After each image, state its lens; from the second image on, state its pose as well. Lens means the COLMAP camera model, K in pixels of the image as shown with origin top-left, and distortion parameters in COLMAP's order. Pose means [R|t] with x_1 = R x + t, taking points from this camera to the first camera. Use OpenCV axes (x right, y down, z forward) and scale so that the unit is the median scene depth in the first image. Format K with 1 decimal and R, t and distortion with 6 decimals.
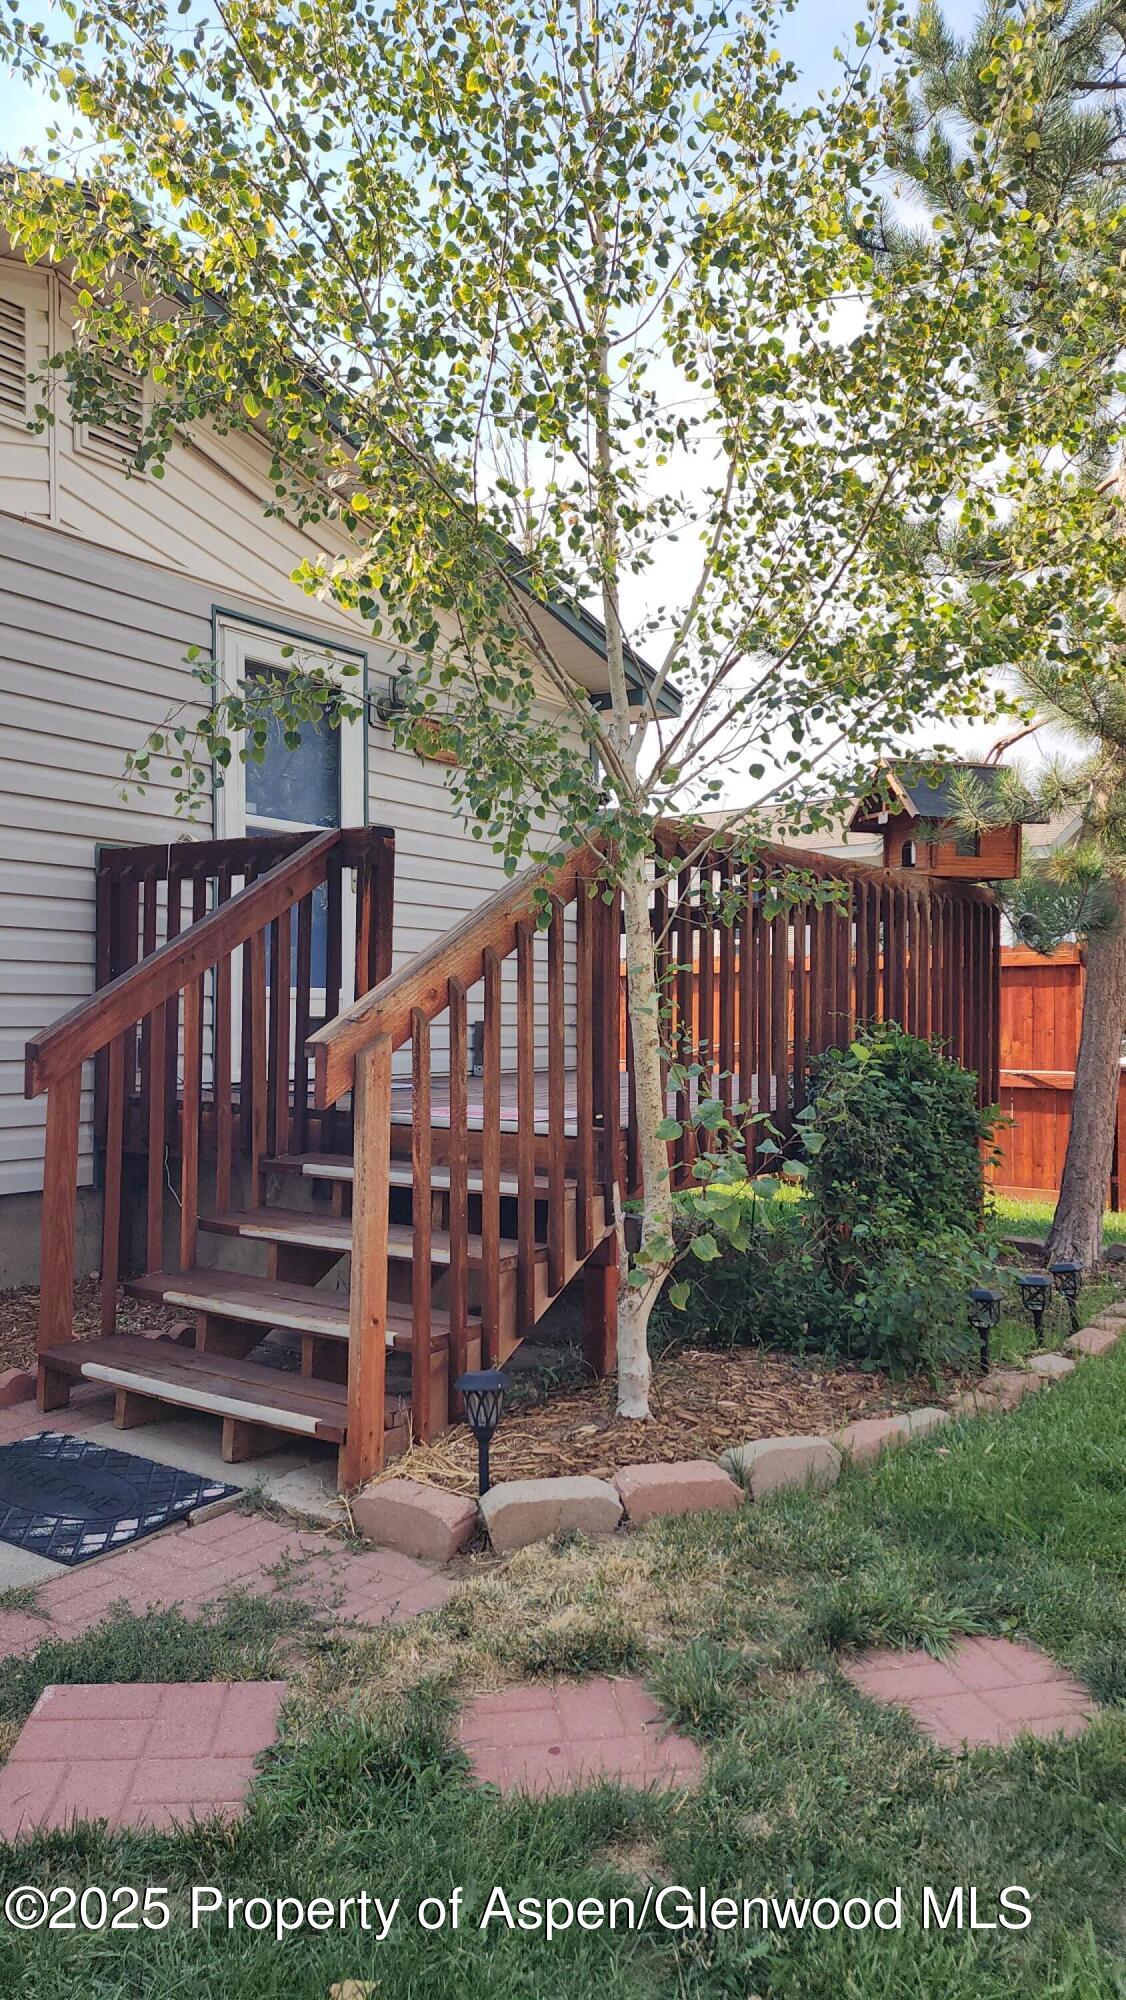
lens RADIAL K [[1351.2, 0, 572.4], [0, 1351.2, 1008.2], [0, 0, 1]] dist [0.103429, -0.092817]
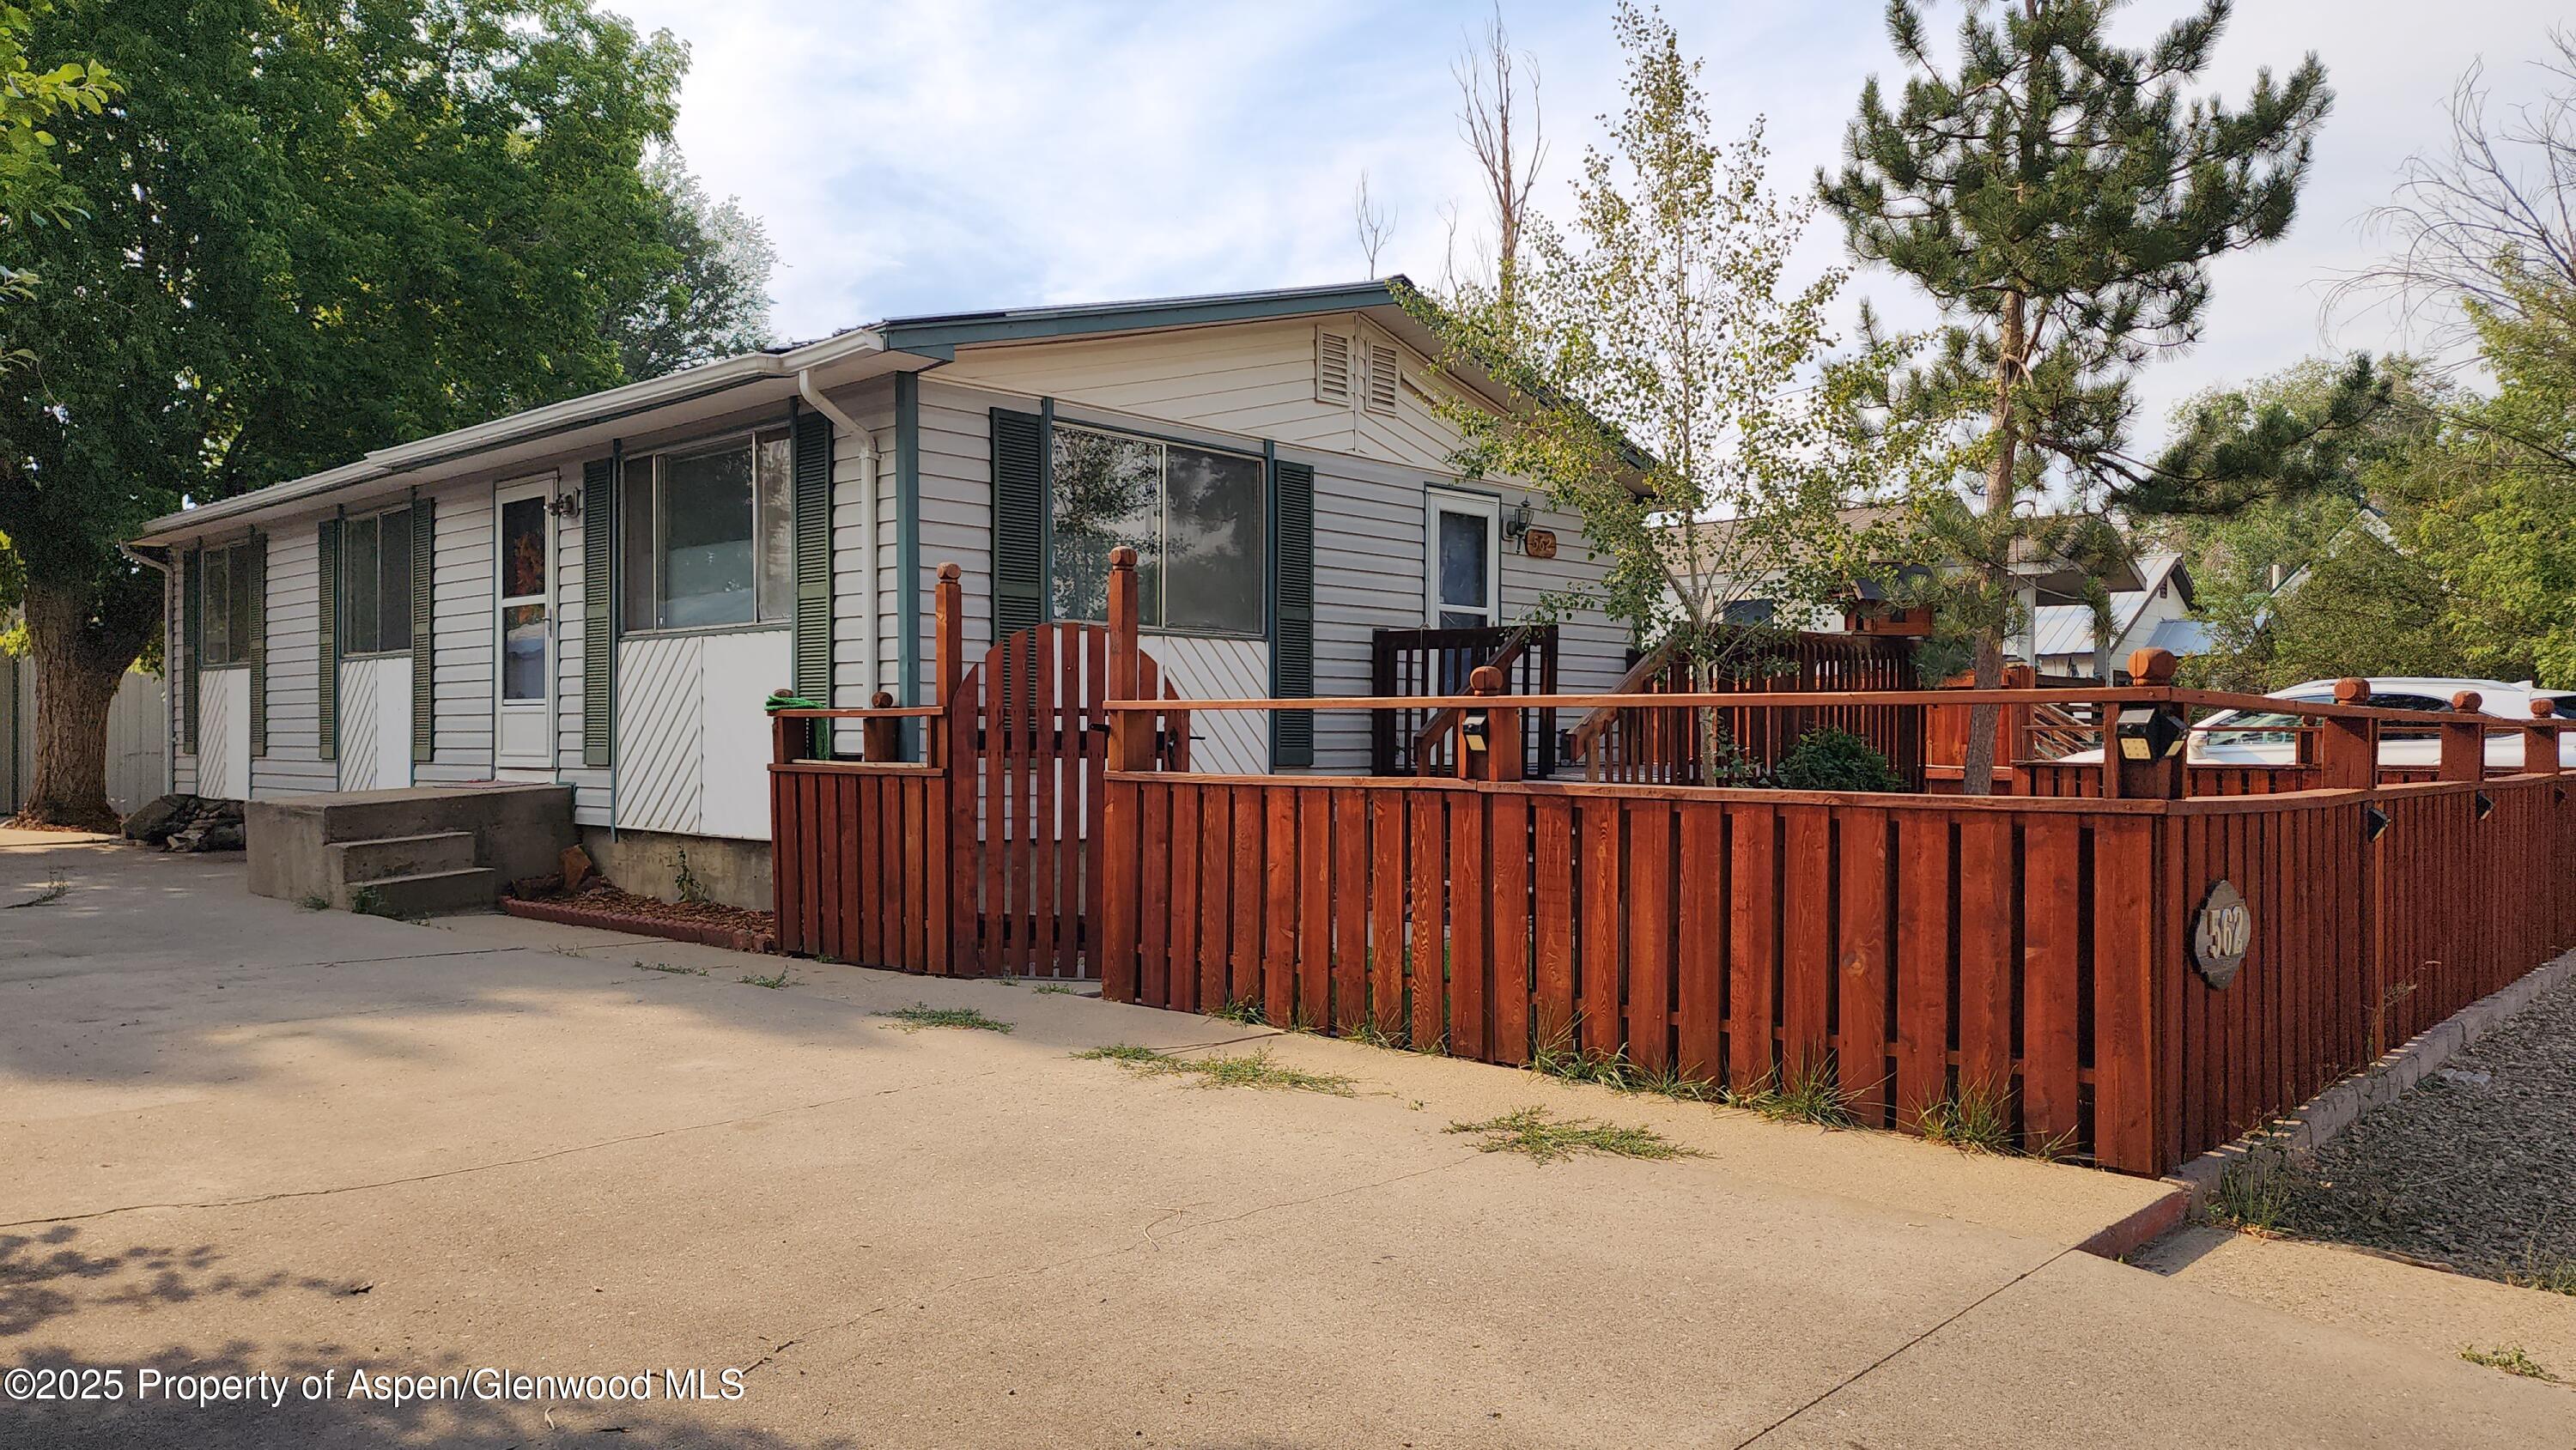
lens RADIAL K [[1740.1, 0, 1285.6], [0, 1740.1, 732.1], [0, 0, 1]] dist [0.103429, -0.092817]
pose [[0.991055, -0.000492, -0.133450, -0.171534], [0.001761, 0.999954, 0.009391, -0.007597], [0.133440, -0.009542, 0.991011, -1.365046]]
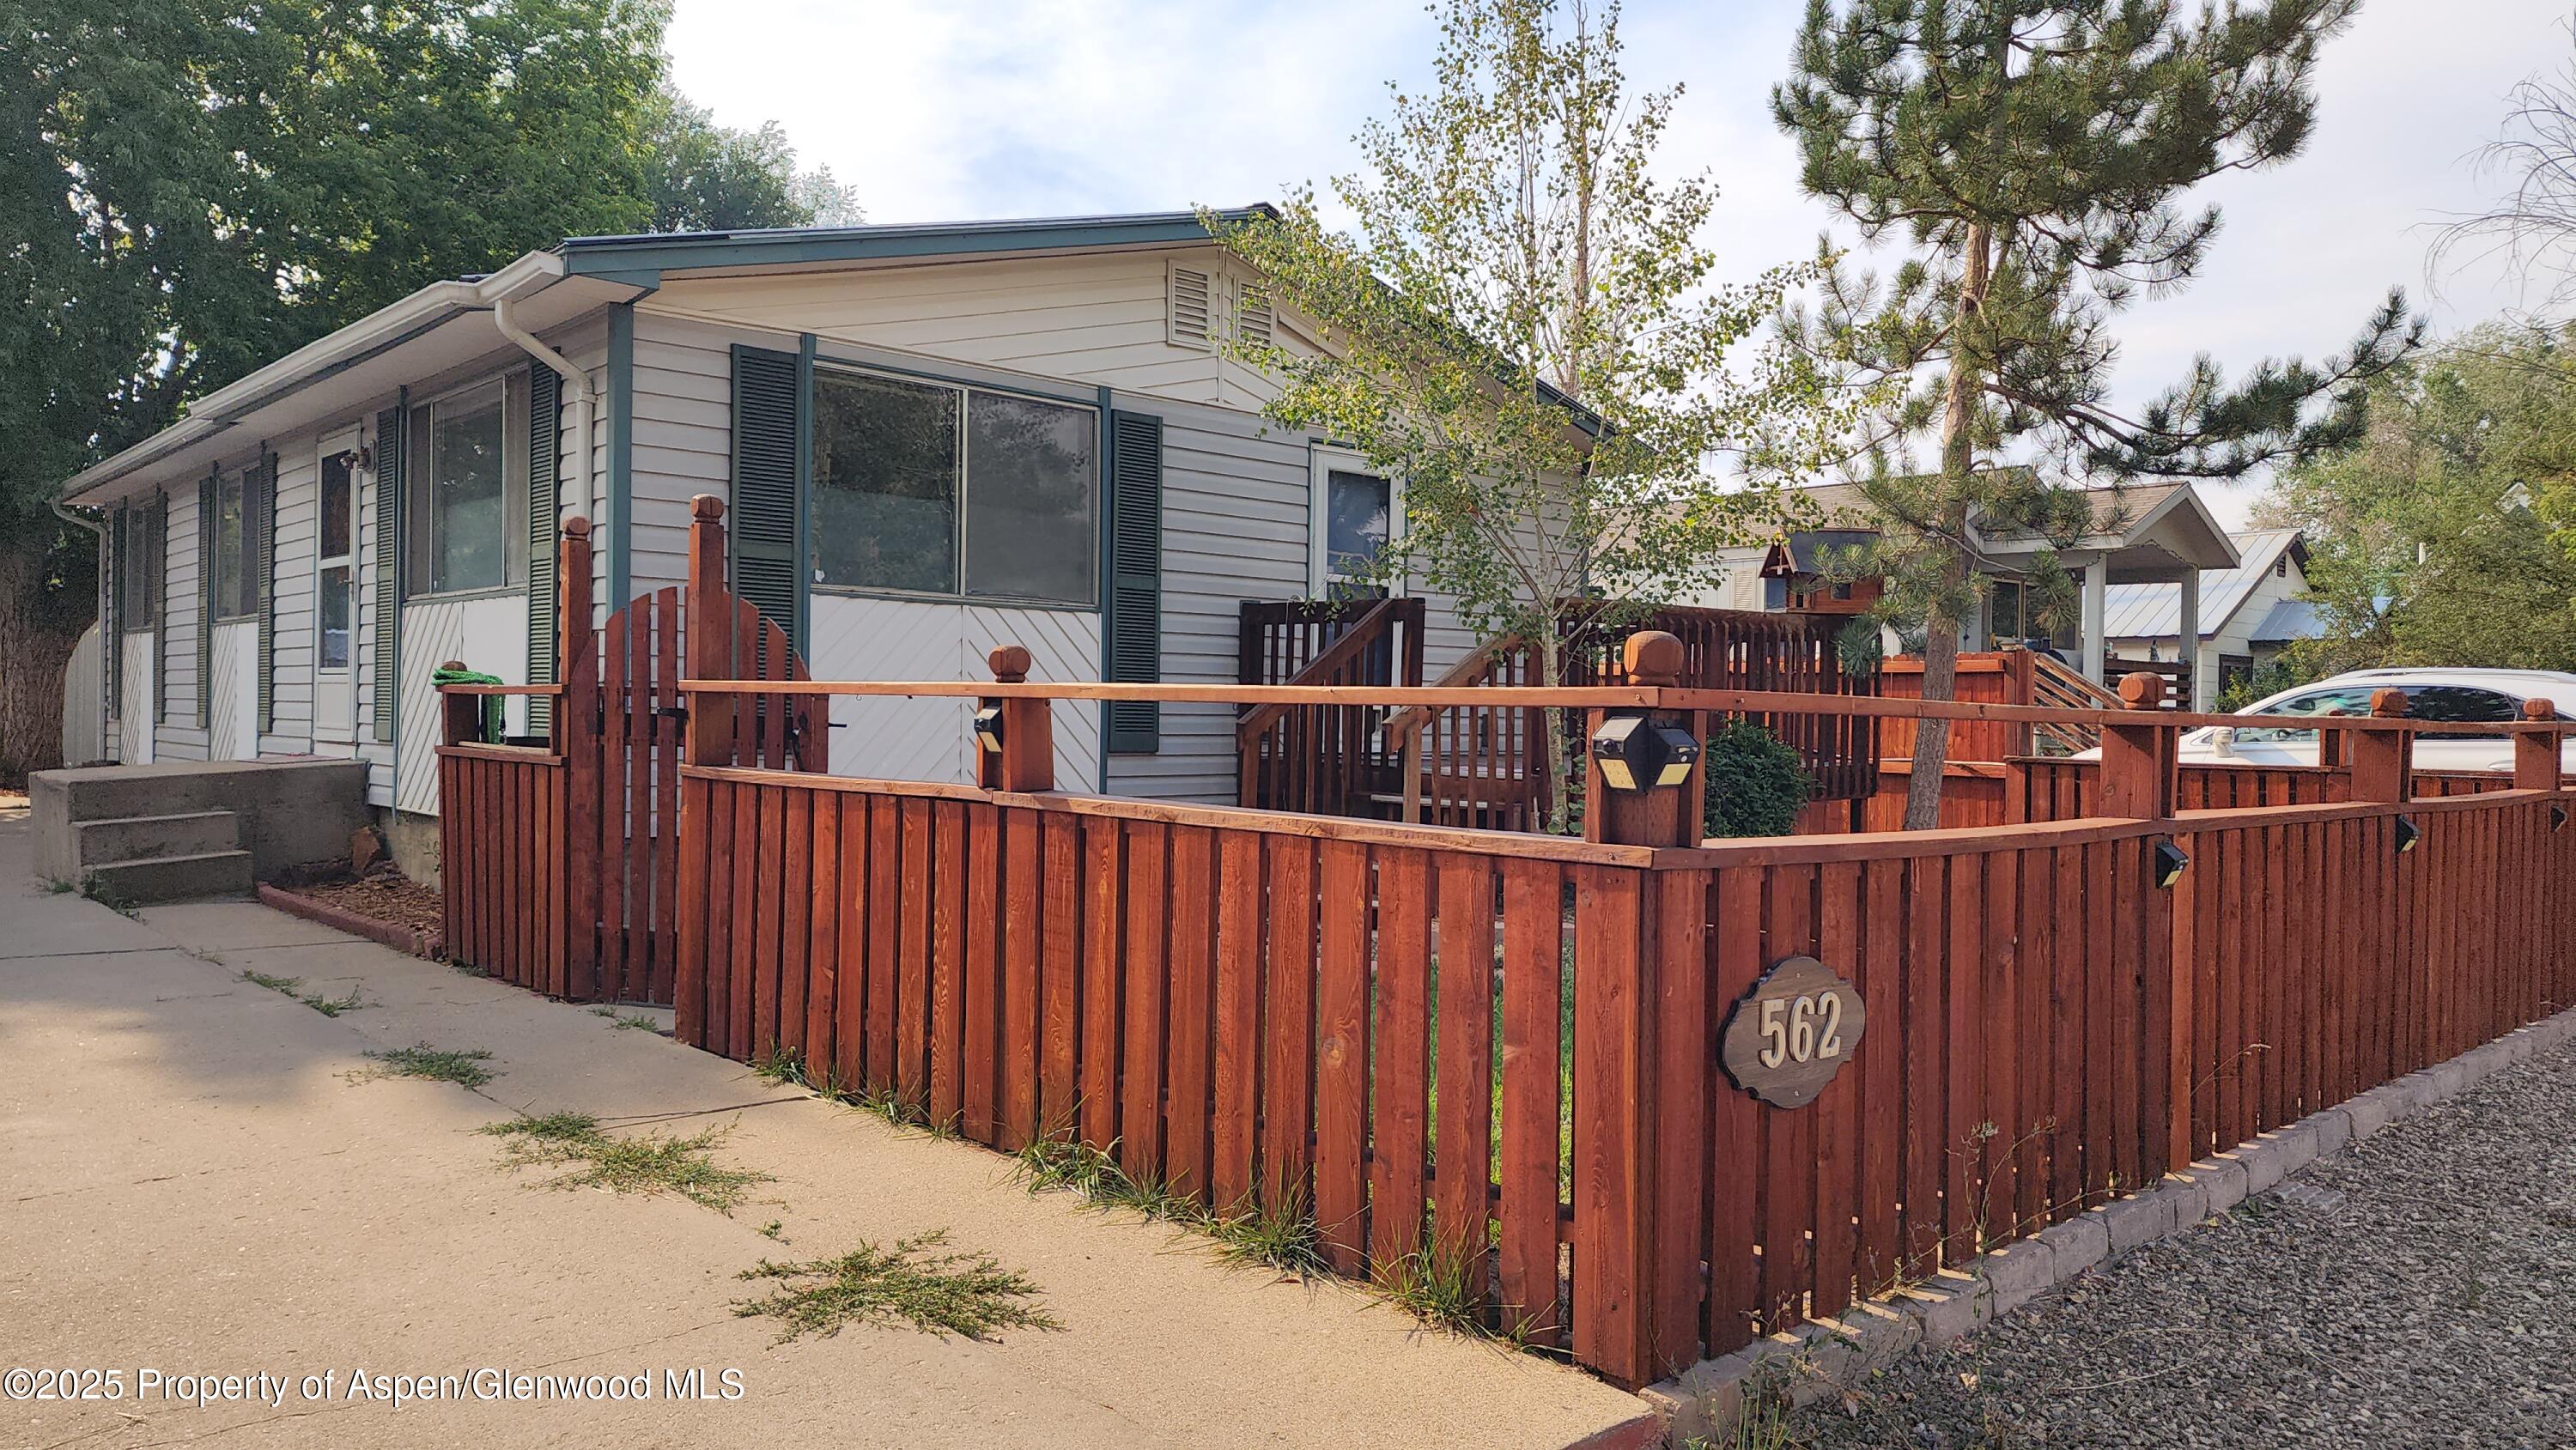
lens RADIAL K [[1740.1, 0, 1295.5], [0, 1740.1, 706.9], [0, 0, 1]] dist [0.103429, -0.092817]
pose [[0.978255, 0.012768, -0.207011, 0.148144], [-0.010856, 0.999887, 0.010369, -0.018939], [0.207120, -0.007896, 0.978284, -1.056110]]
